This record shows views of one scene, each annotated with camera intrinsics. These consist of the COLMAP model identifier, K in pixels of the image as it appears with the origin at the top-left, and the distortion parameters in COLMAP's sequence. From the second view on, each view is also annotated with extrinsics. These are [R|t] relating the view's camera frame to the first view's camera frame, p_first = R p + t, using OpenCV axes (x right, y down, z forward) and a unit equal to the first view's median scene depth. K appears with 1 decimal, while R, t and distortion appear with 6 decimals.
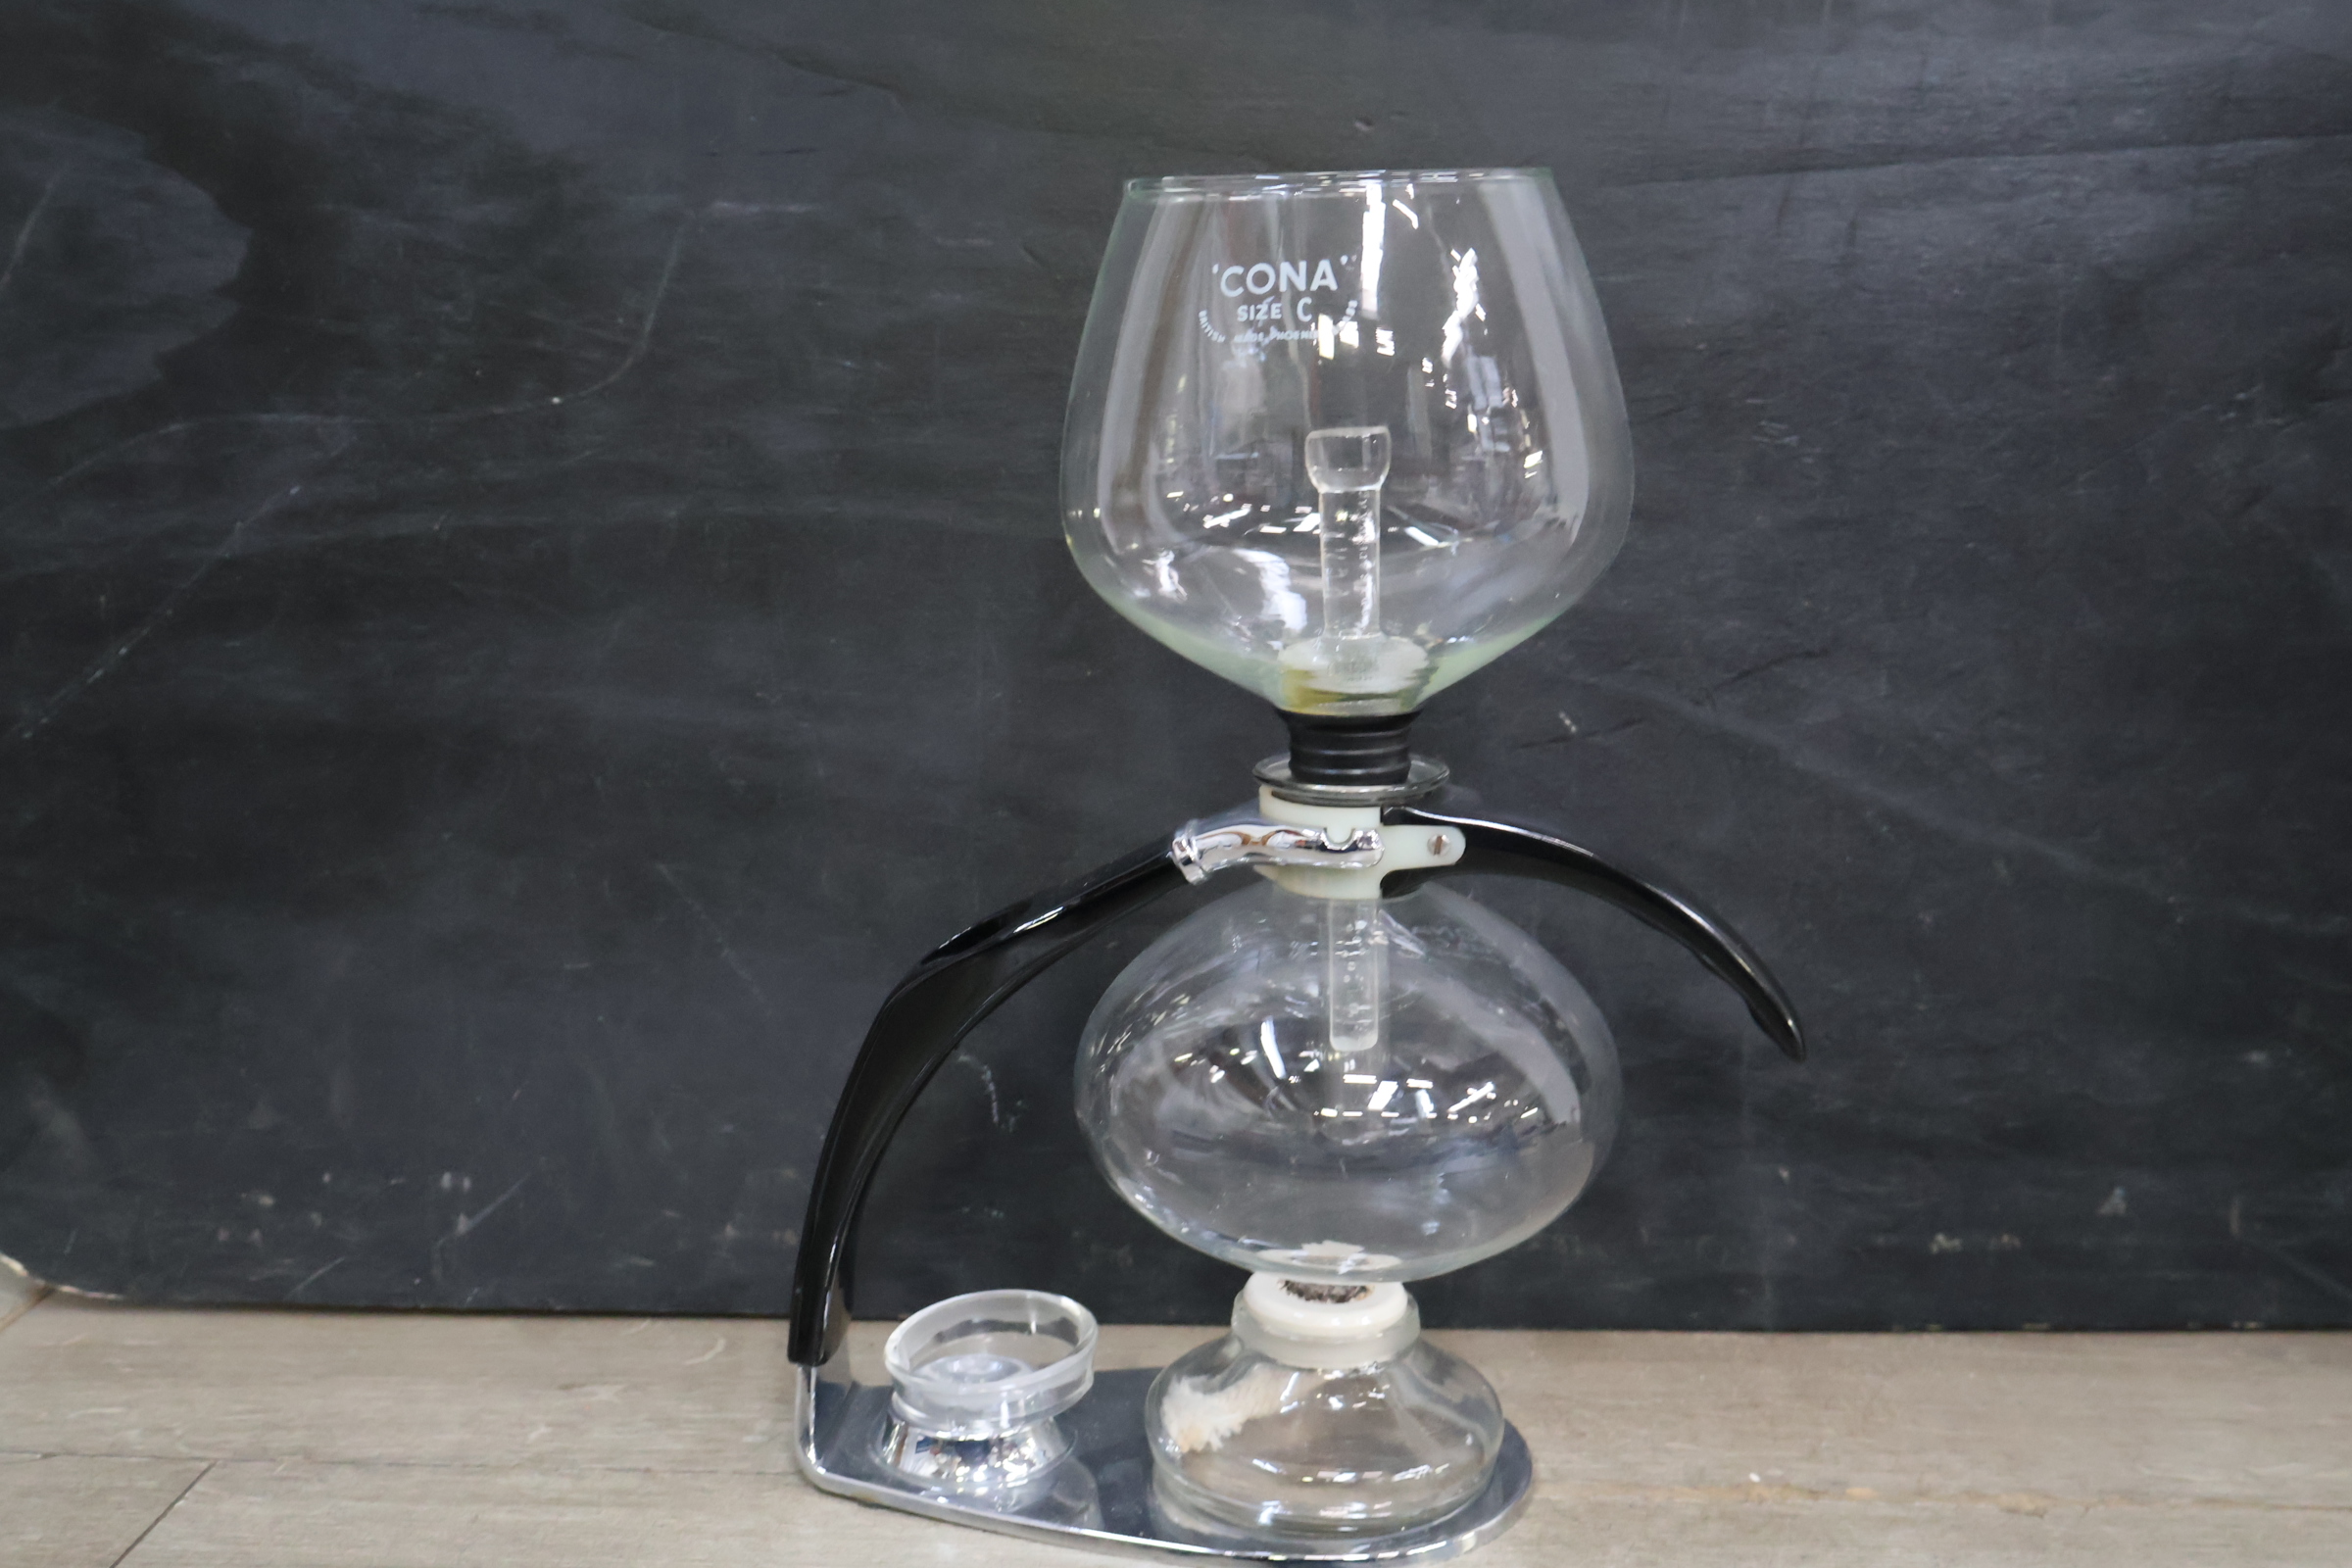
lens RADIAL K [[2733.1, 0, 1176.4], [0, 2733.1, 763.4], [0, 0, 1]] dist [0.006089, 0.021824]
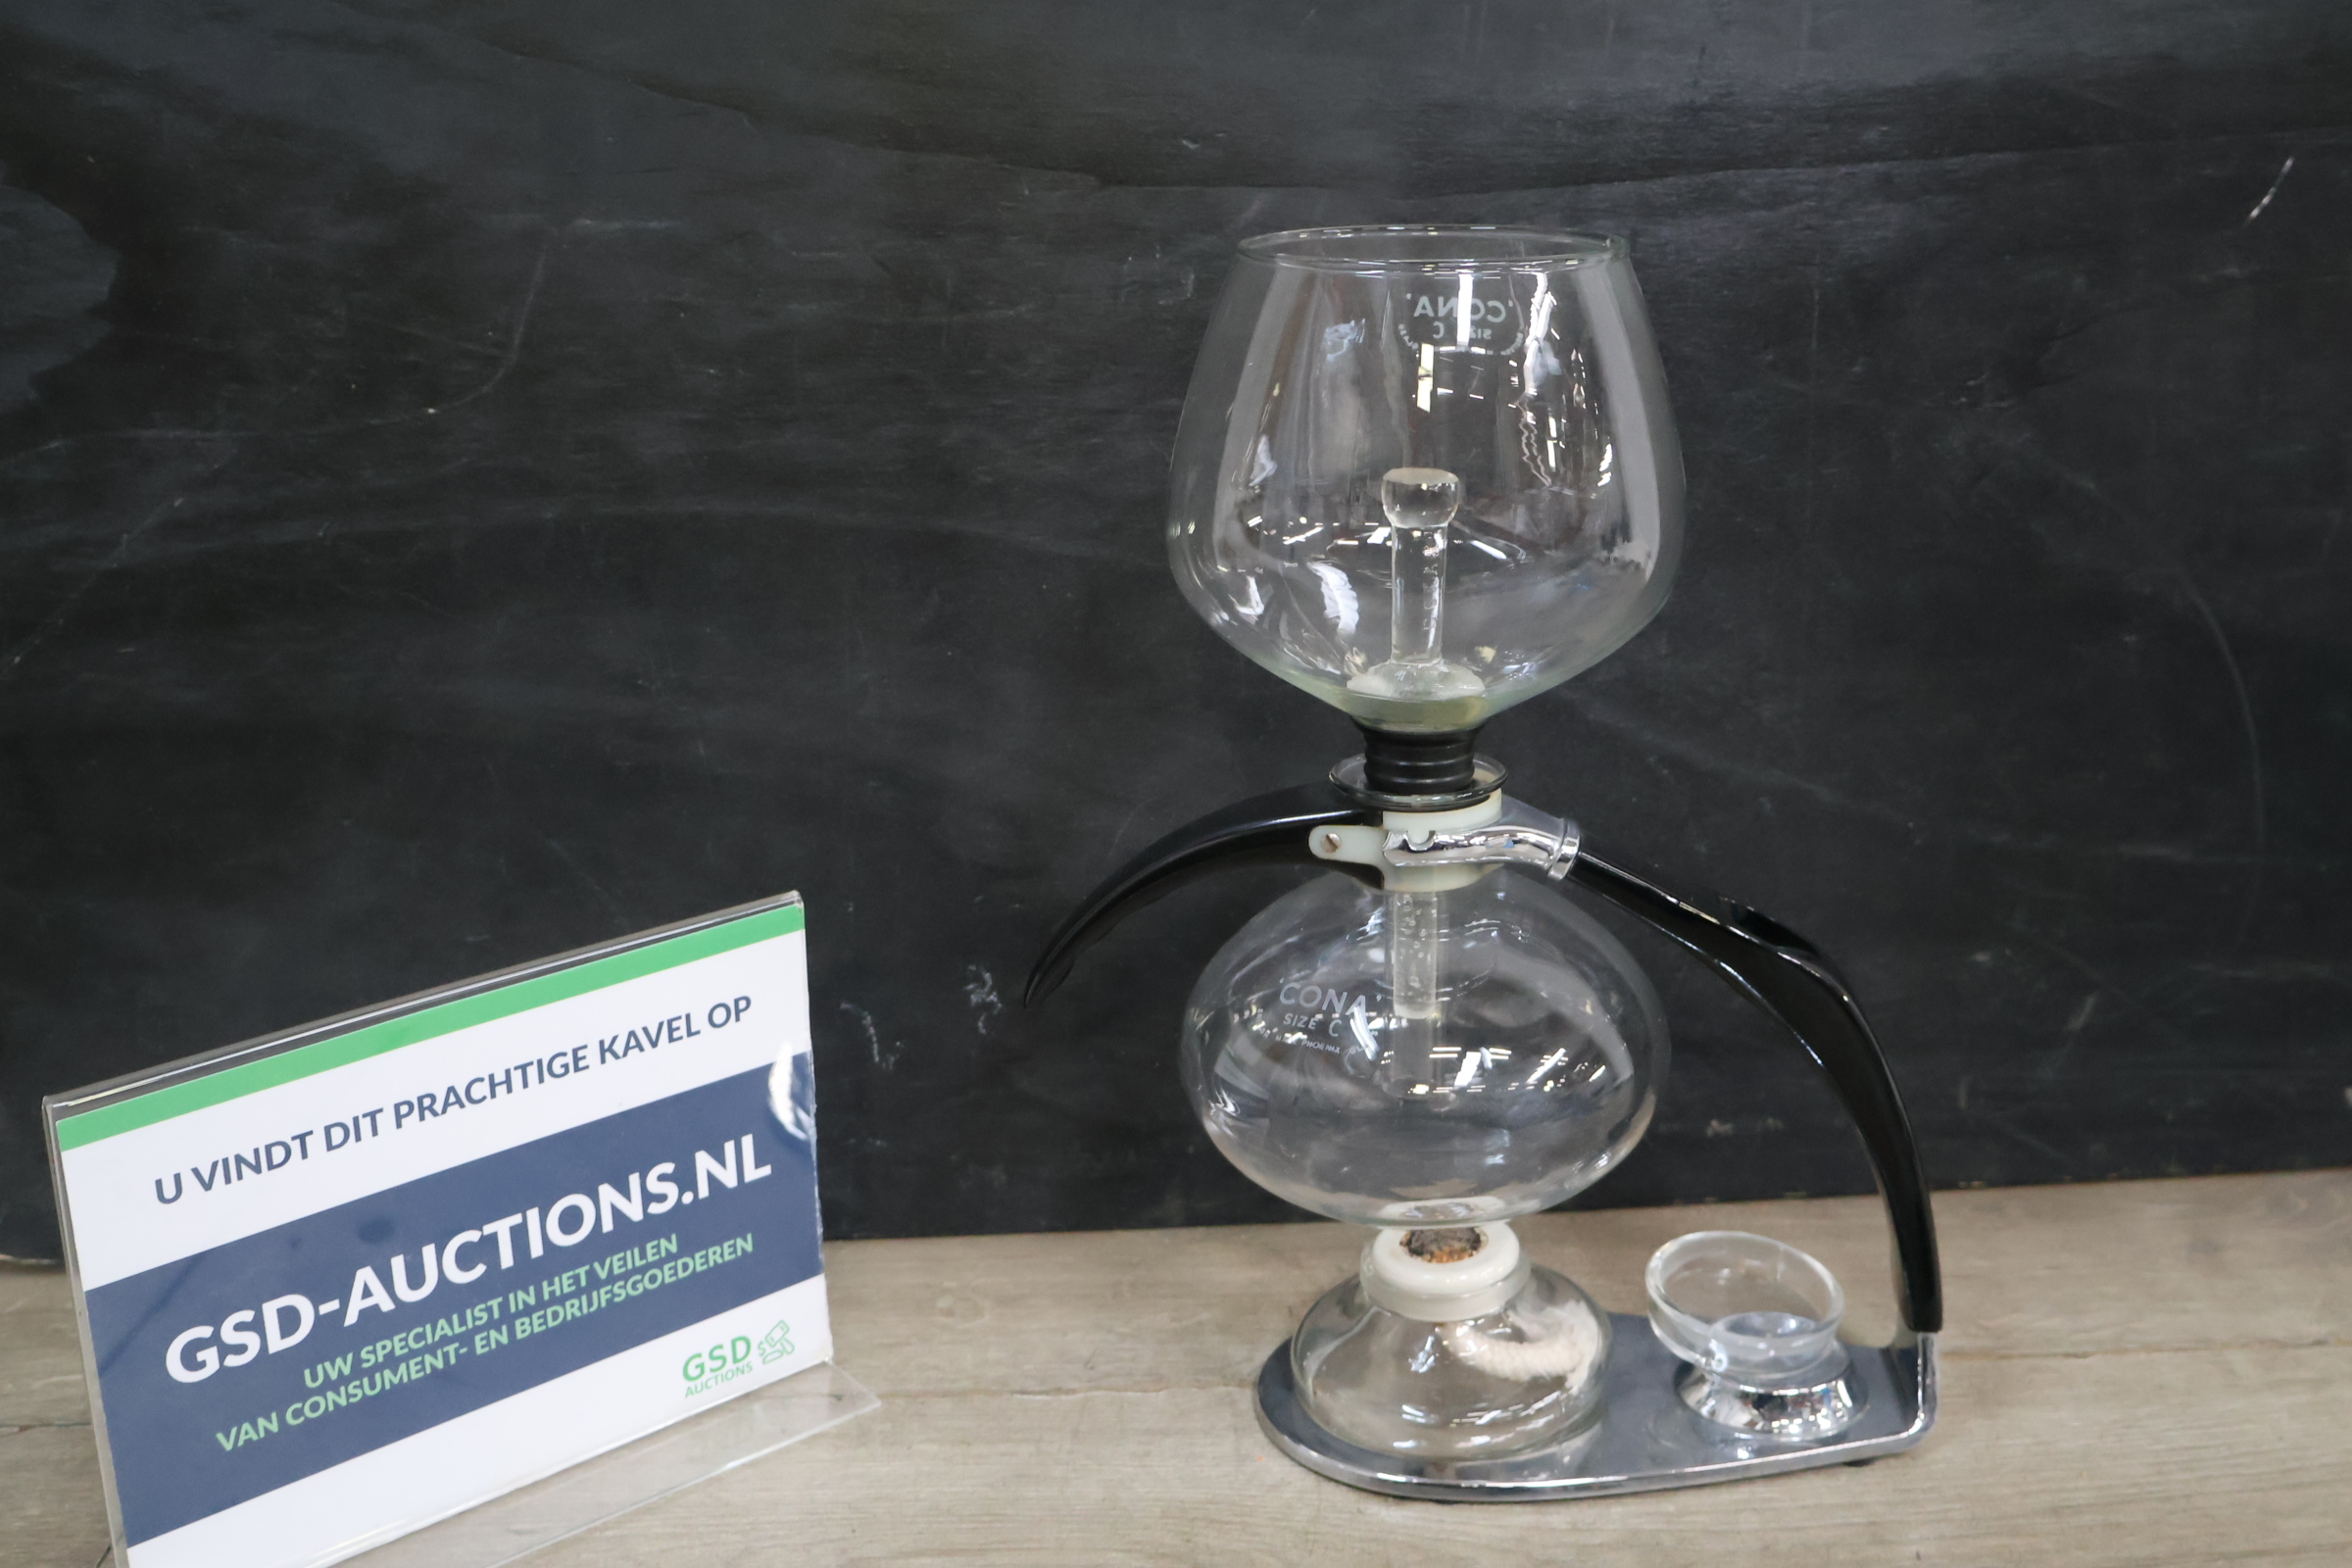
lens RADIAL K [[2731.3, 0, 1176.0], [0, 2731.3, 784.0], [0, 0, 1]] dist [0.004017, 0.035853]
pose [[0.993332, -0.039444, 0.108328, -0.064089], [0.027971, 0.994030, 0.105458, -0.096791], [-0.111841, -0.101725, 0.988506, -0.090960]]
